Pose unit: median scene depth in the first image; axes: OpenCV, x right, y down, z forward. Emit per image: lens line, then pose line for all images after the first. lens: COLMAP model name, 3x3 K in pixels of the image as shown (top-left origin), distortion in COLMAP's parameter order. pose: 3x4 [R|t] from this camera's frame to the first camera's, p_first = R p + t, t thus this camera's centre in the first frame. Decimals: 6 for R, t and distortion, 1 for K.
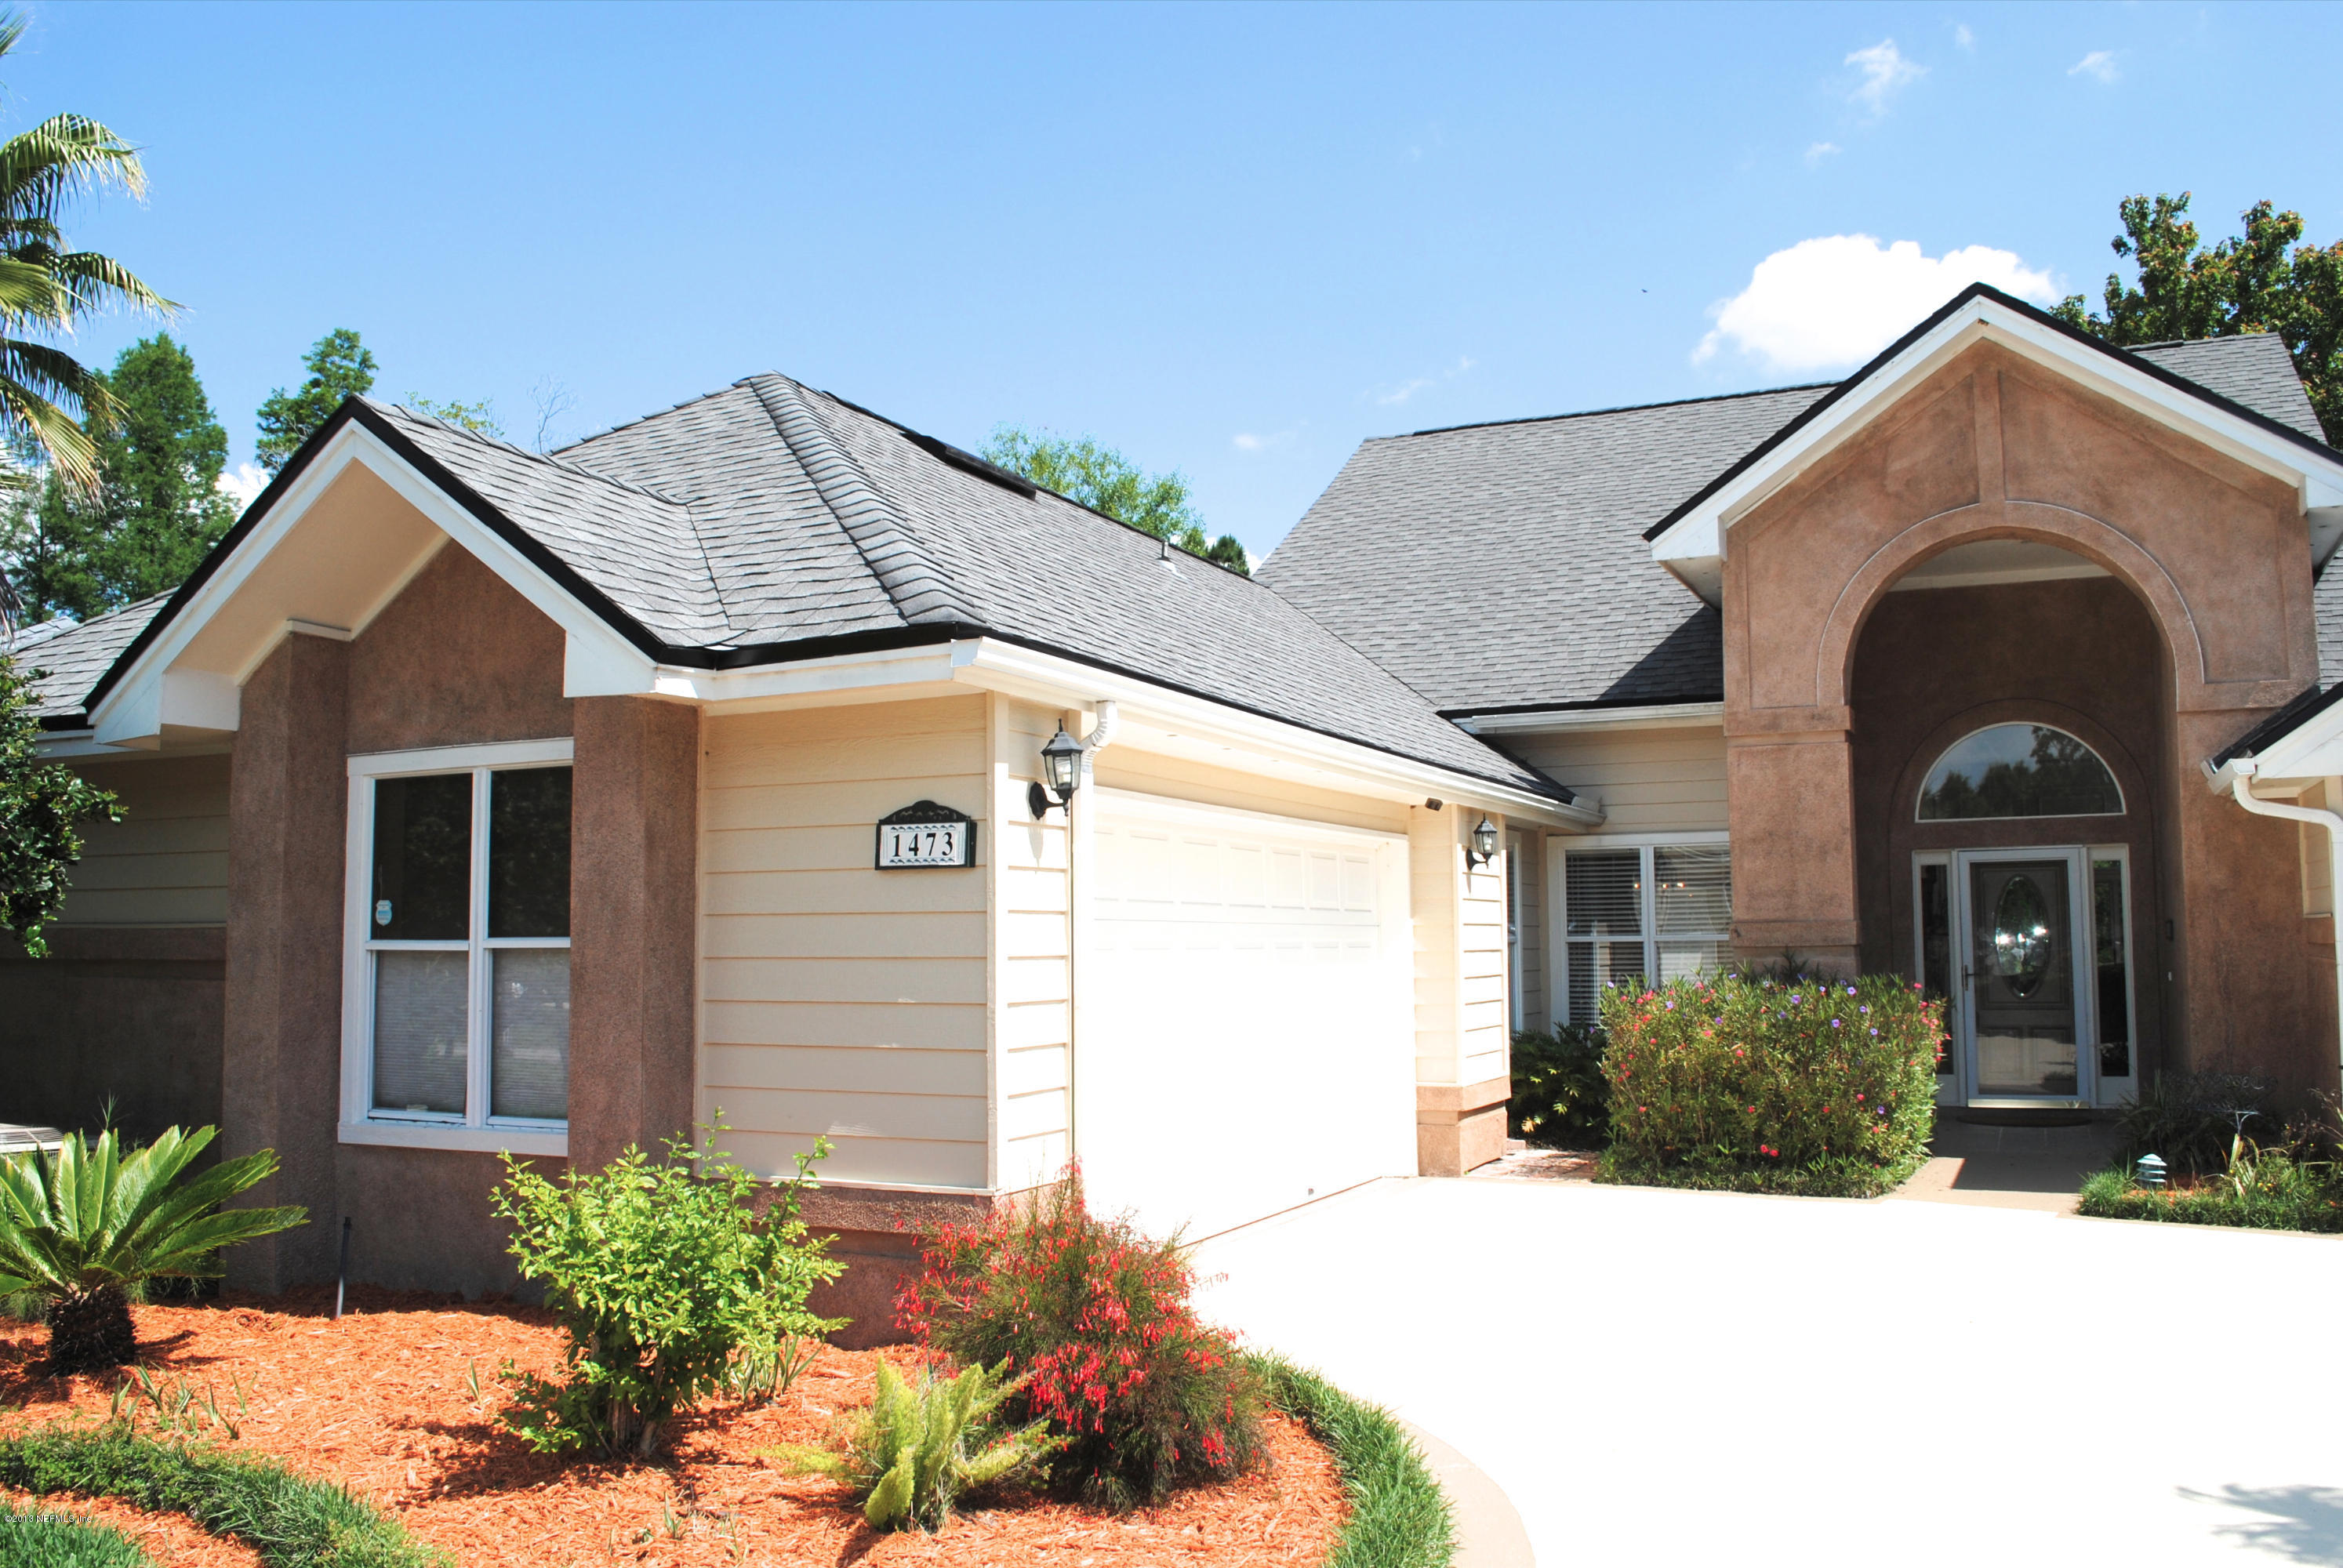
lens RADIAL K [[1837.3, 0, 1171.5], [0, 1837.3, 784.0], [0, 0, 1]] dist [-0.073492, -0.000669]
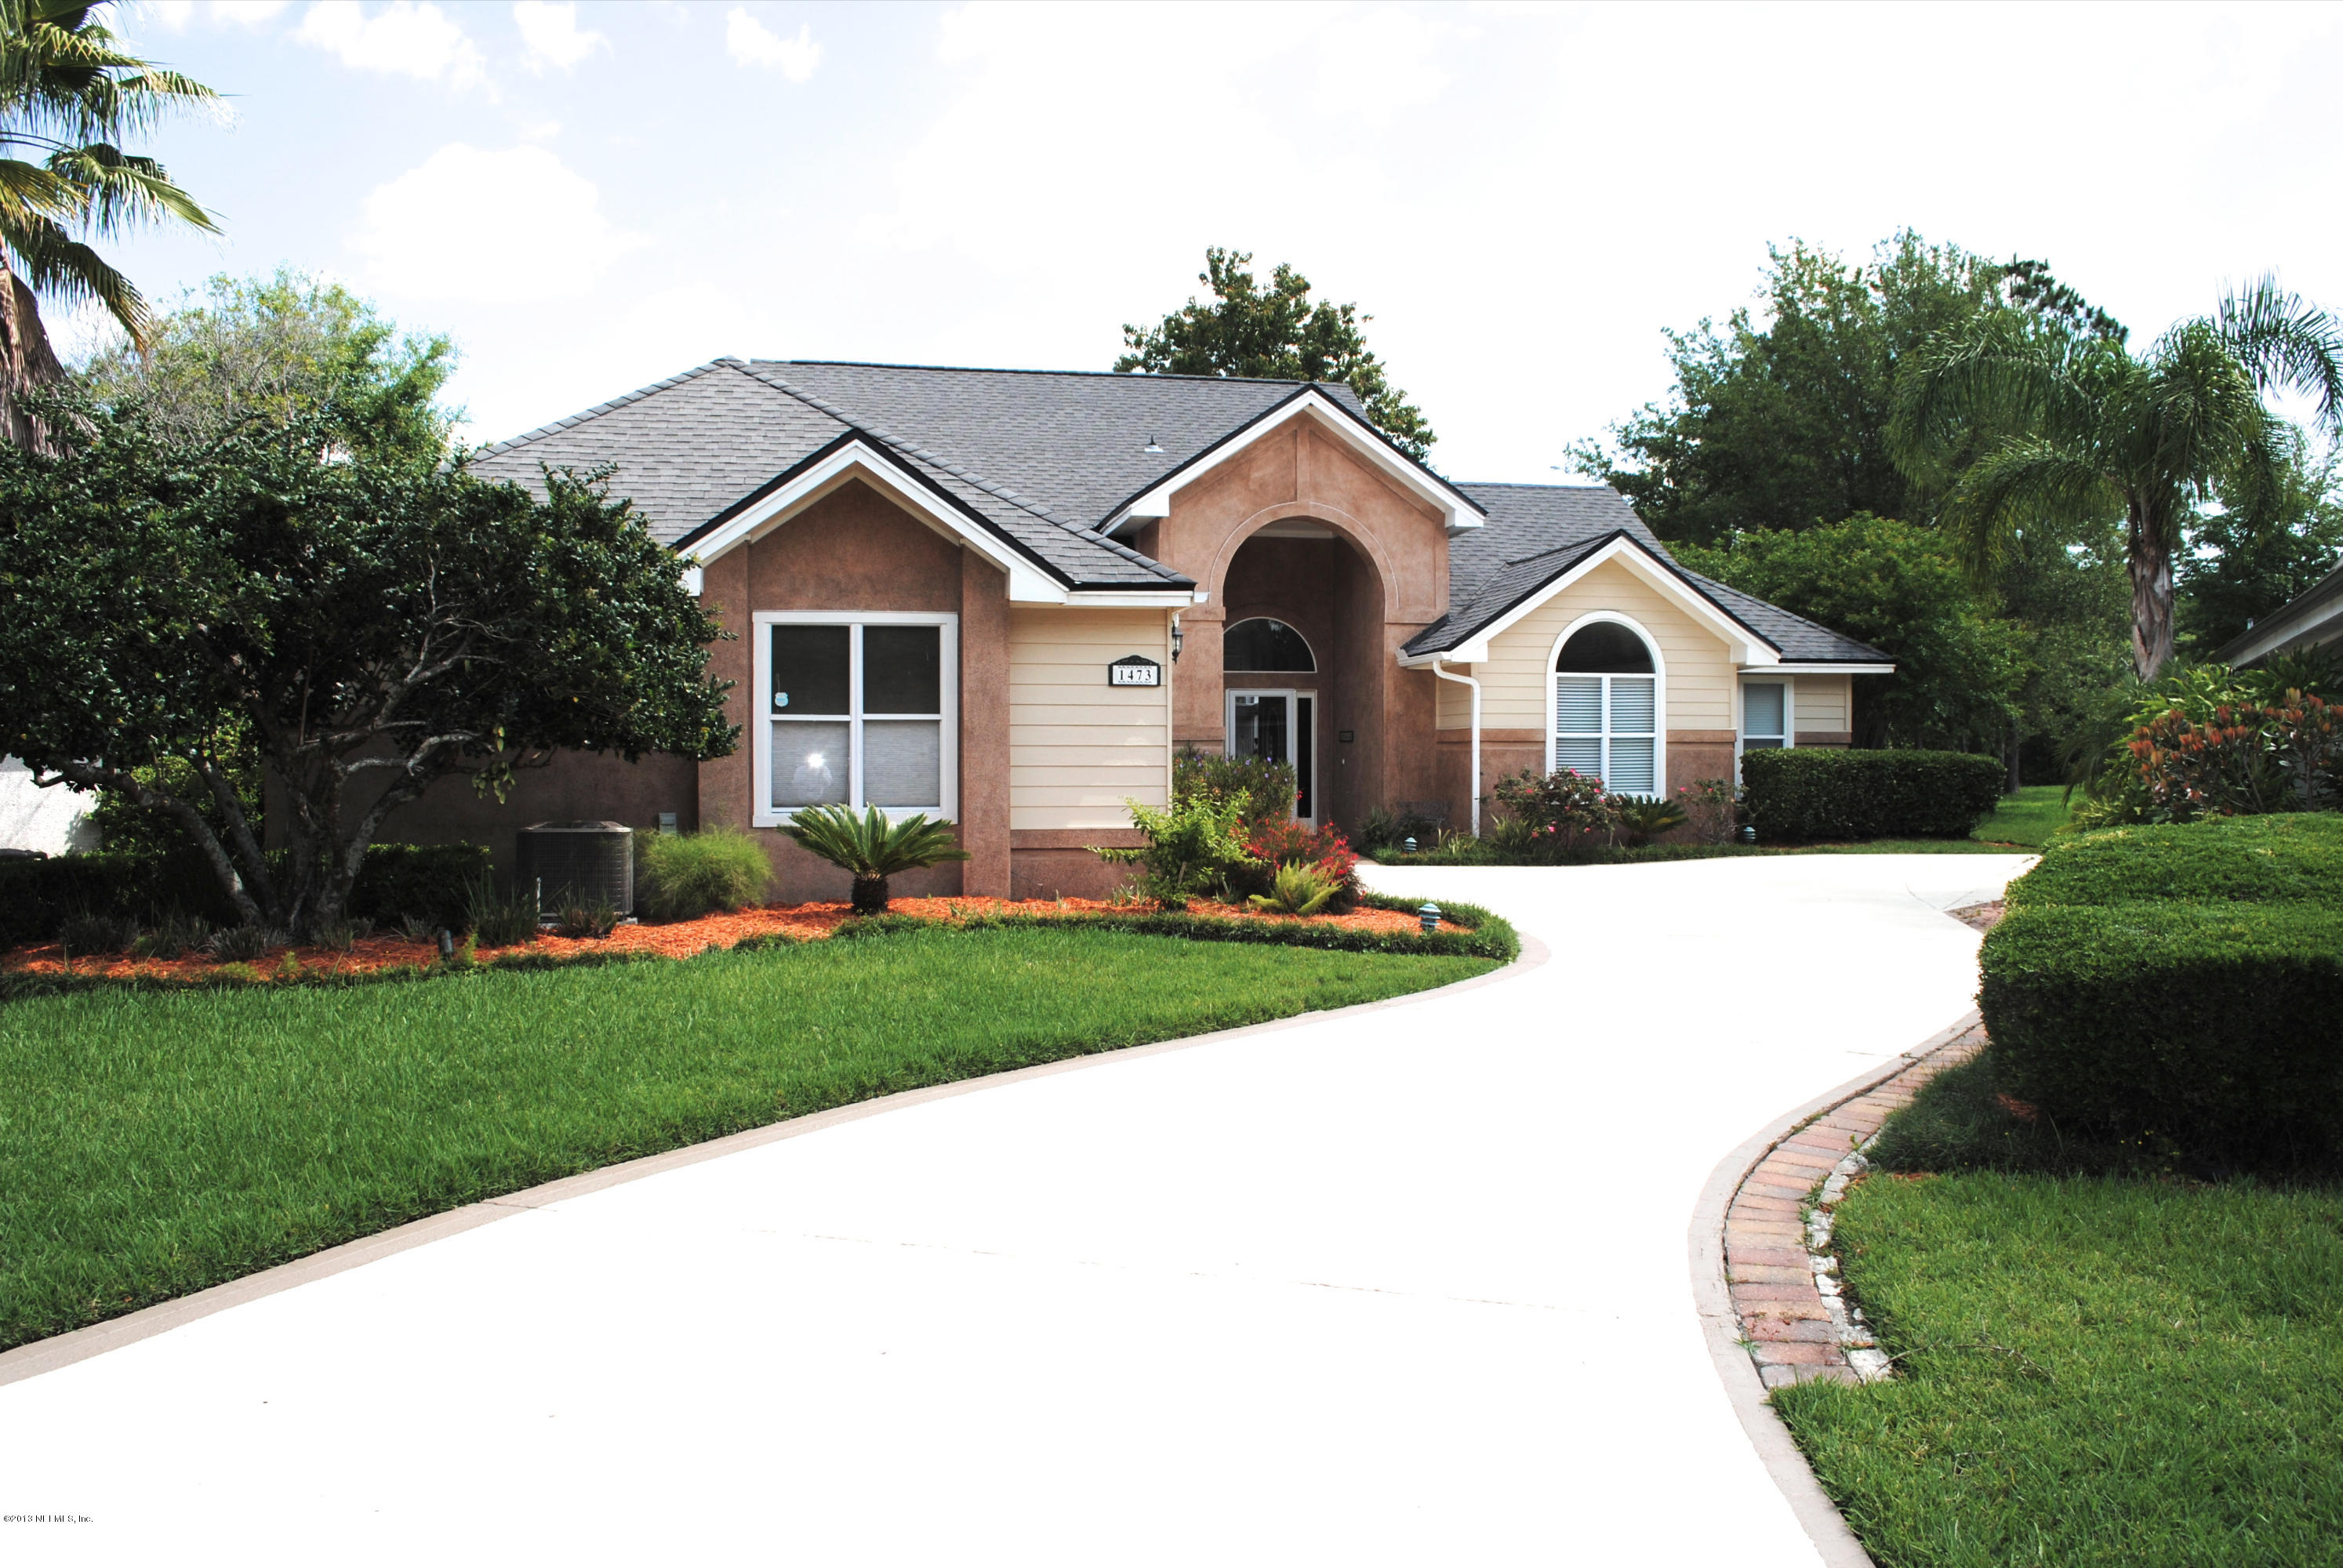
lens RADIAL K [[1837.3, 0, 1171.5], [0, 1837.3, 784.0], [0, 0, 1]] dist [-0.073492, -0.000669]
pose [[0.805072, 0.001442, 0.593176, -0.815340], [-0.057806, 0.995428, 0.076035, -0.004329], [-0.590354, -0.095503, 0.801474, -0.478354]]
